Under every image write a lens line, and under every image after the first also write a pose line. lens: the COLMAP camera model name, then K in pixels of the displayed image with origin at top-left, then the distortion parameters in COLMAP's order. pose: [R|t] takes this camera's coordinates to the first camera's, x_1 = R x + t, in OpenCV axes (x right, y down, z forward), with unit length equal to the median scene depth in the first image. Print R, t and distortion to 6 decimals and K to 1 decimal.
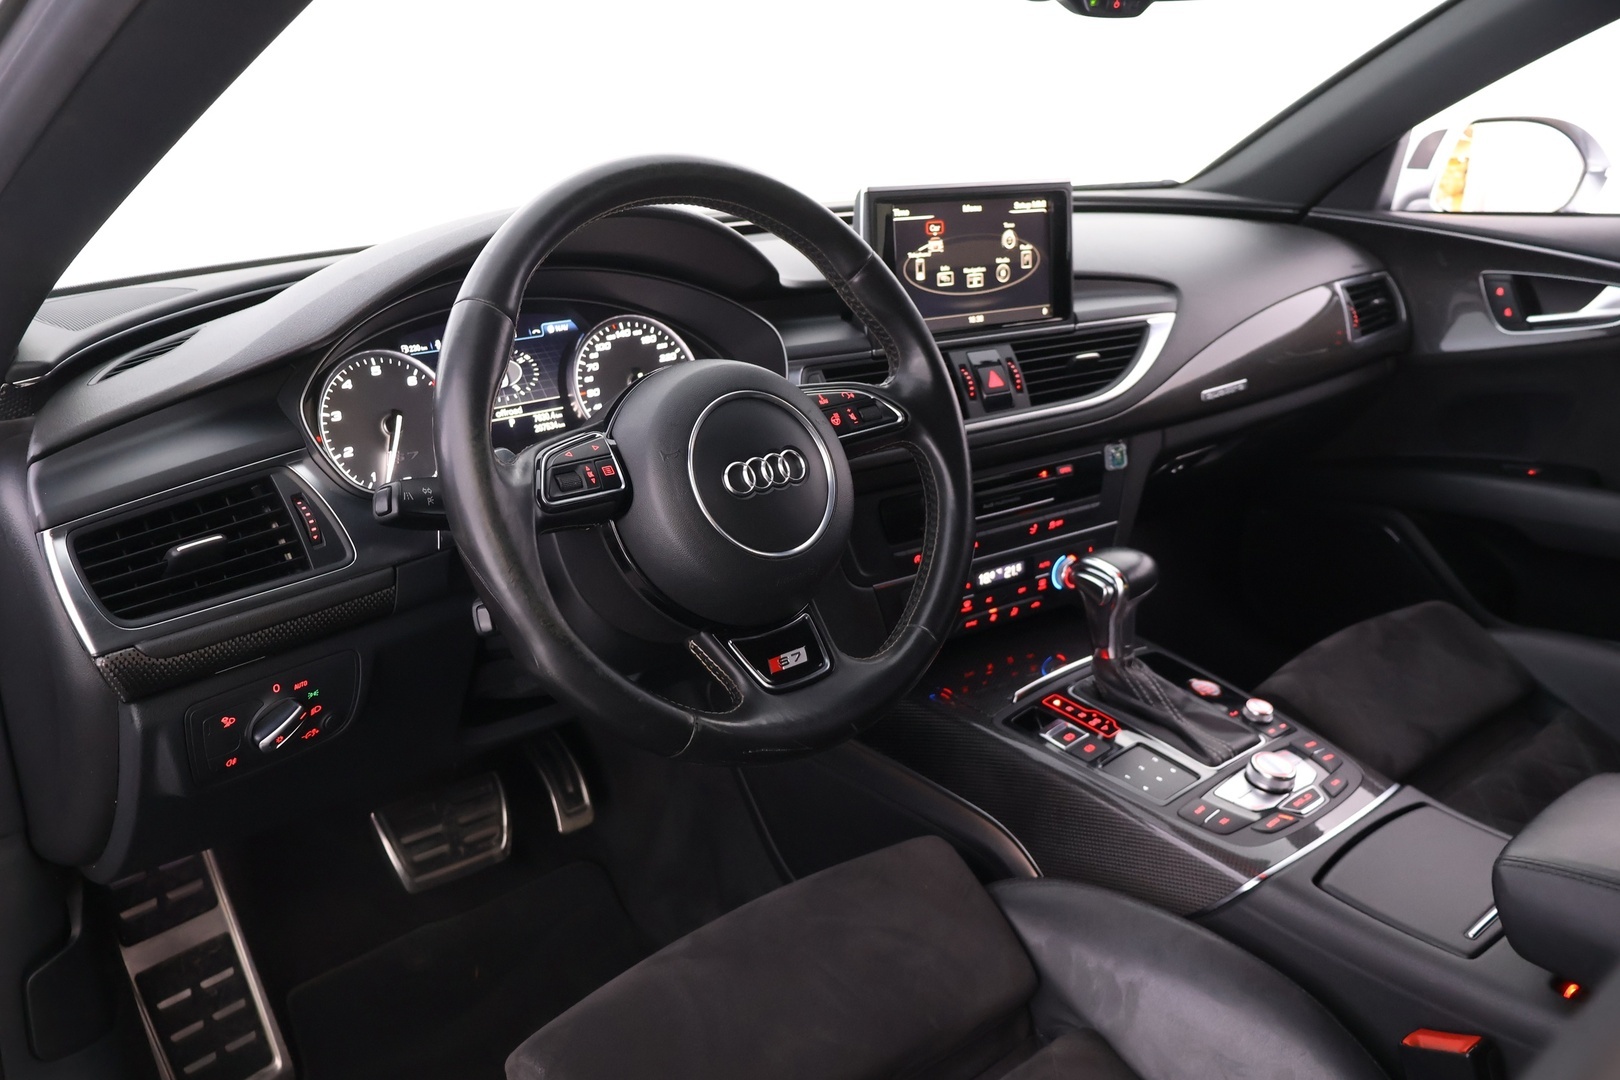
lens RADIAL K [[1374.0, 0, 809.4], [0, 1374.0, 535.8], [0, 0, 1]] dist [0.006686, 0.025902]
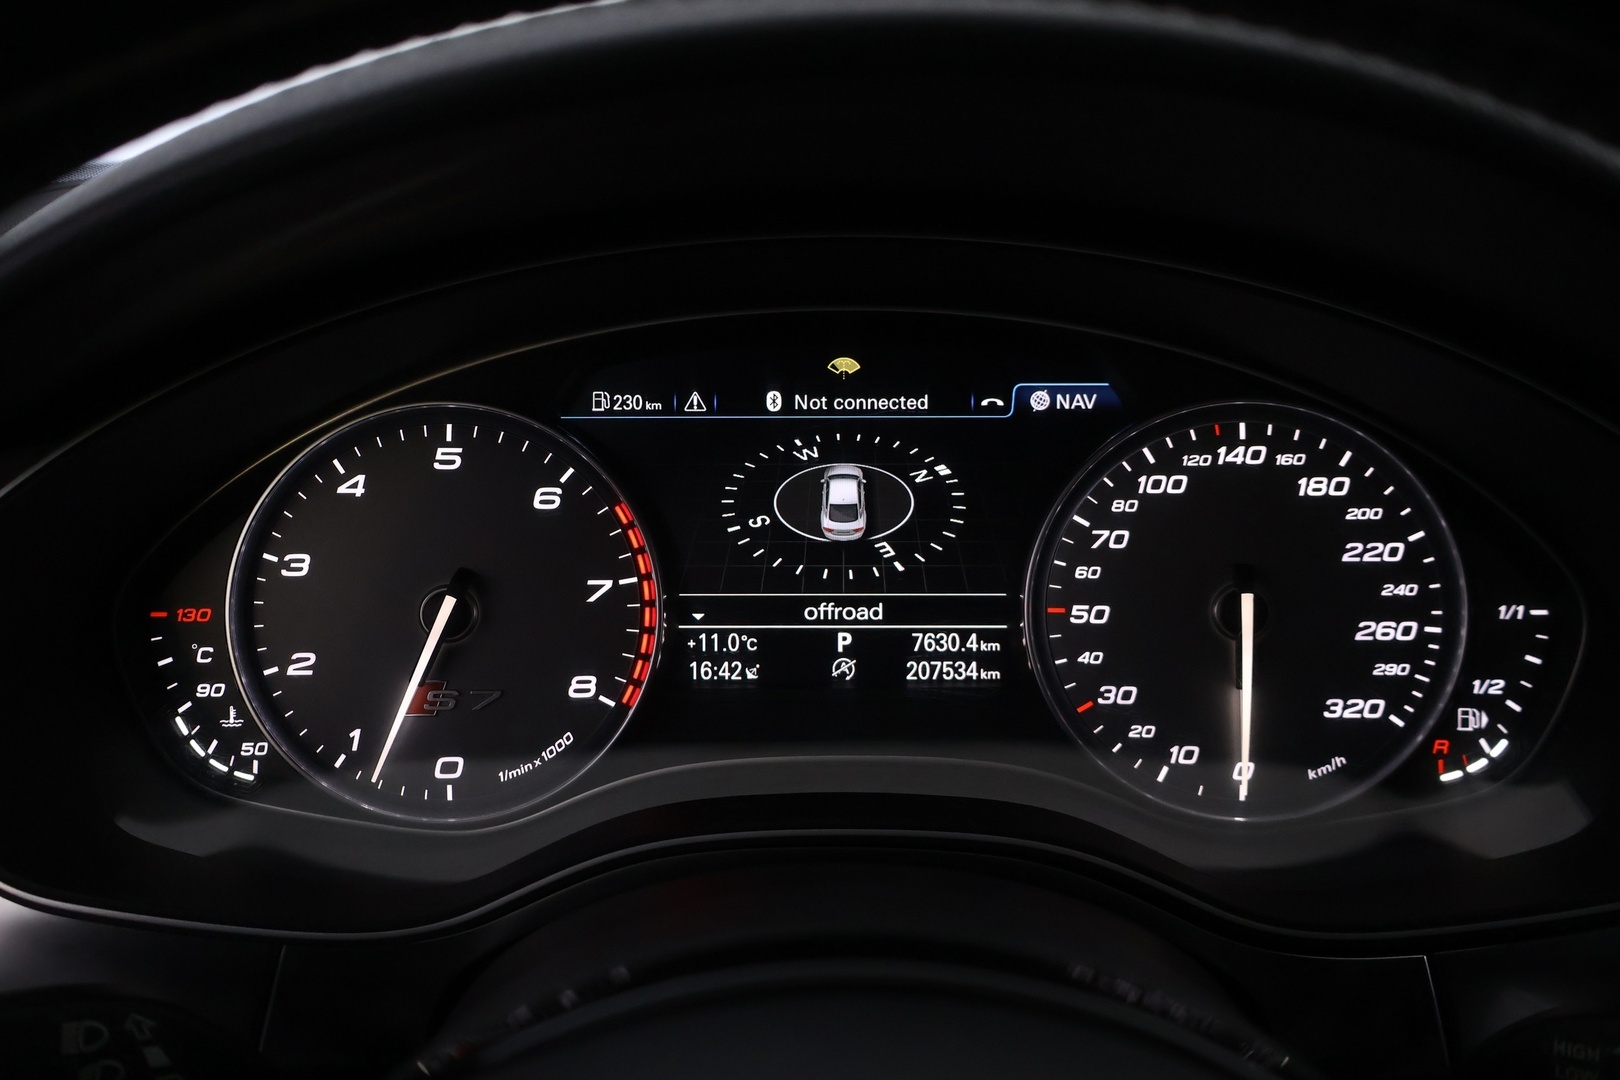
lens RADIAL K [[1374.0, 0, 809.1], [0, 1374.0, 539.0], [0, 0, 1]] dist [0.006686, 0.025902]
pose [[0.743183, 0.265921, -0.613975, -0.005693], [-0.212160, 0.963934, 0.160685, -0.159764], [0.634560, 0.010843, 0.772797, 0.686328]]
